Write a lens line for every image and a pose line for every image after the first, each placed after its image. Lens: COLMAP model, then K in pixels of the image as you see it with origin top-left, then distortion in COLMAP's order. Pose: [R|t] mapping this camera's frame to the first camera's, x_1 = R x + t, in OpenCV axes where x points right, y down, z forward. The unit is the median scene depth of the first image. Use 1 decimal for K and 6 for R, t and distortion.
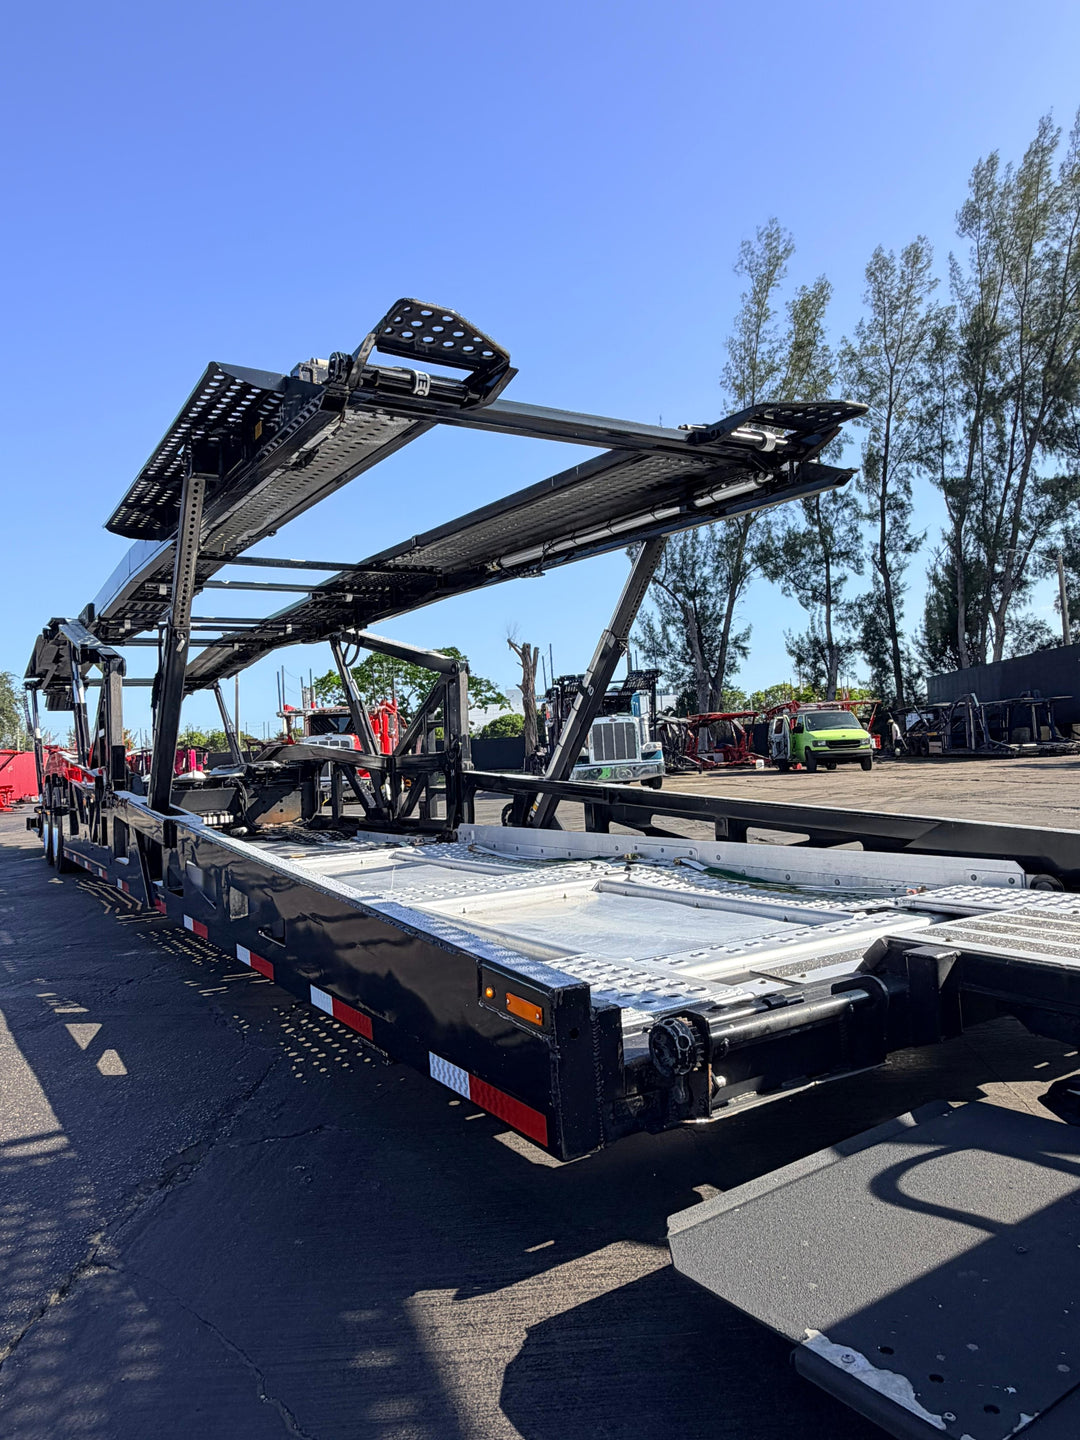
lens RADIAL K [[972.3, 0, 540.0], [0, 972.3, 720.0], [0, 0, 1]] dist [0.003030, 0.000113]
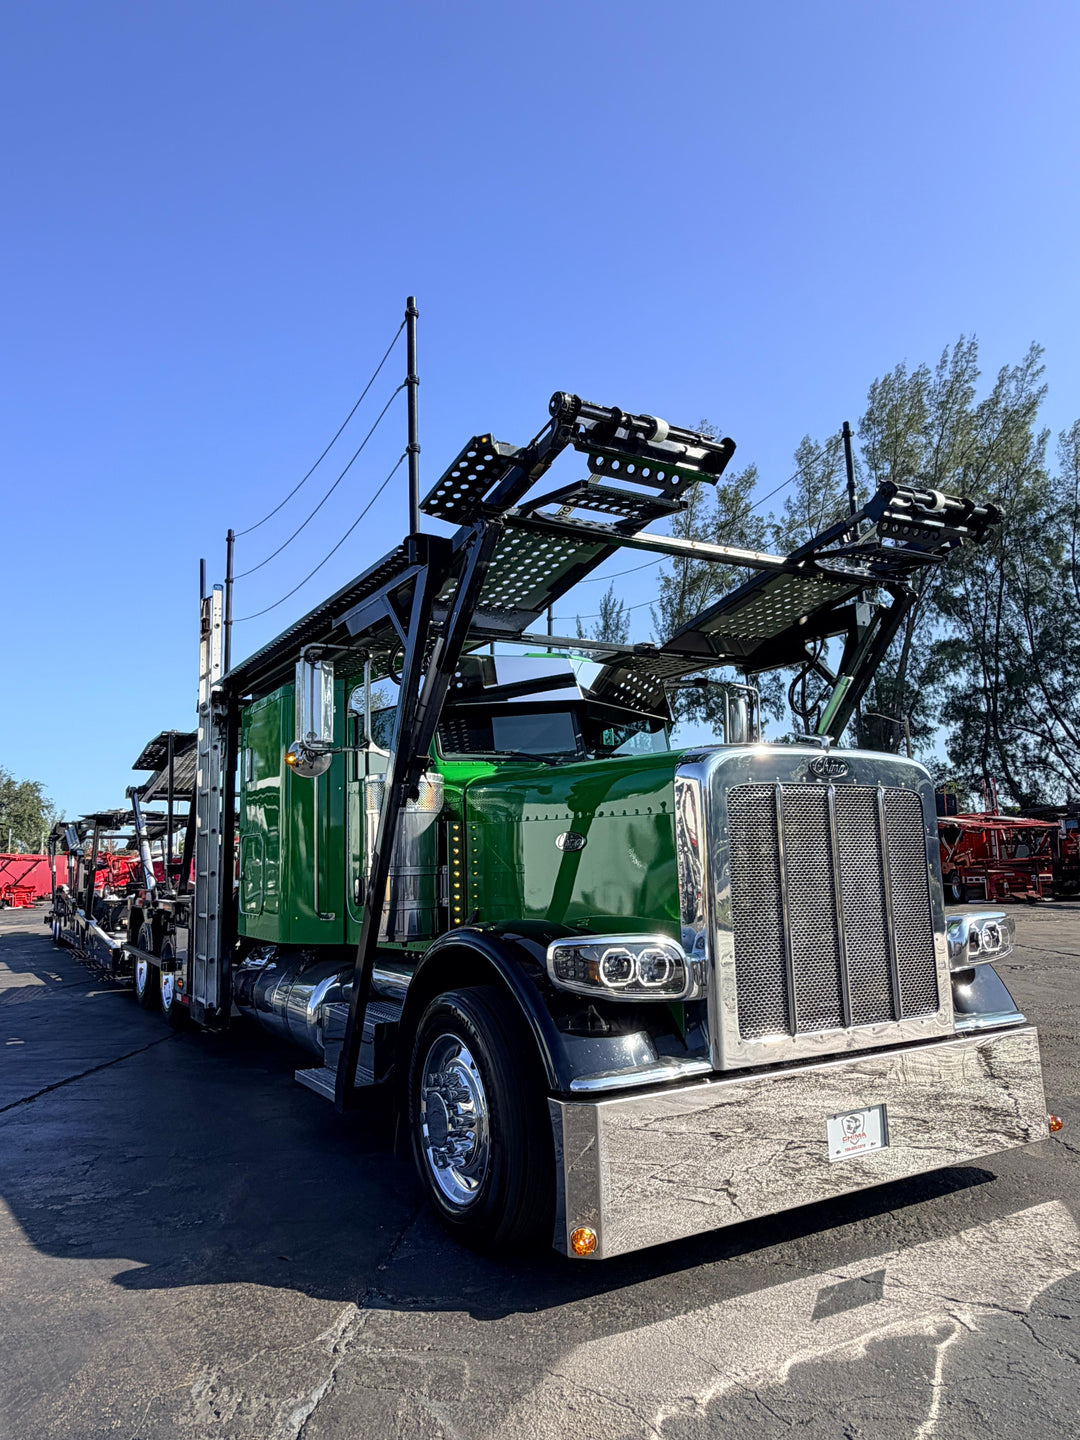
lens RADIAL K [[972.3, 0, 540.0], [0, 972.3, 720.0], [0, 0, 1]] dist [0.003030, 0.000113]
pose [[0.999438, 0.022417, -0.024918, 0.074275], [-0.025014, 0.993687, -0.109366, -0.015238], [0.022309, 0.109928, 0.993689, -0.141028]]
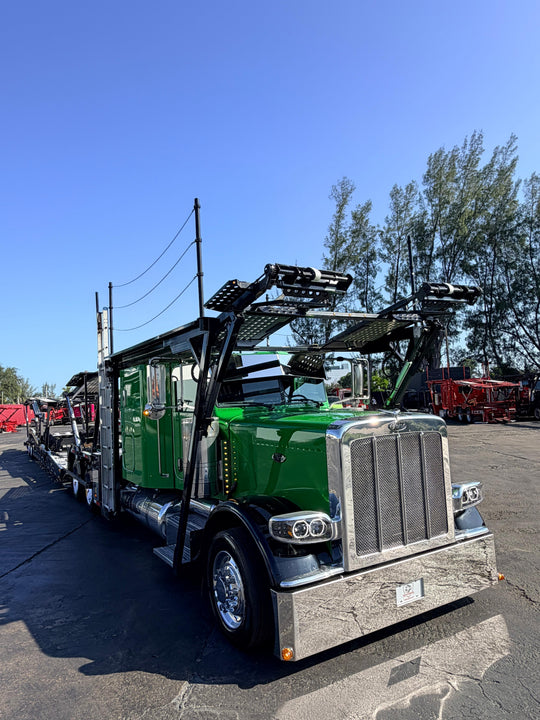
lens RADIAL K [[484.8, 0, 269.0], [0, 484.8, 362.7], [0, 0, 1]] dist [0.003377, -0.000298]
pose [[0.999887, 0.001928, -0.014930, 0.074448], [-0.002495, 0.999272, -0.038070, -0.023665], [0.014846, 0.038103, 0.999164, -0.145130]]
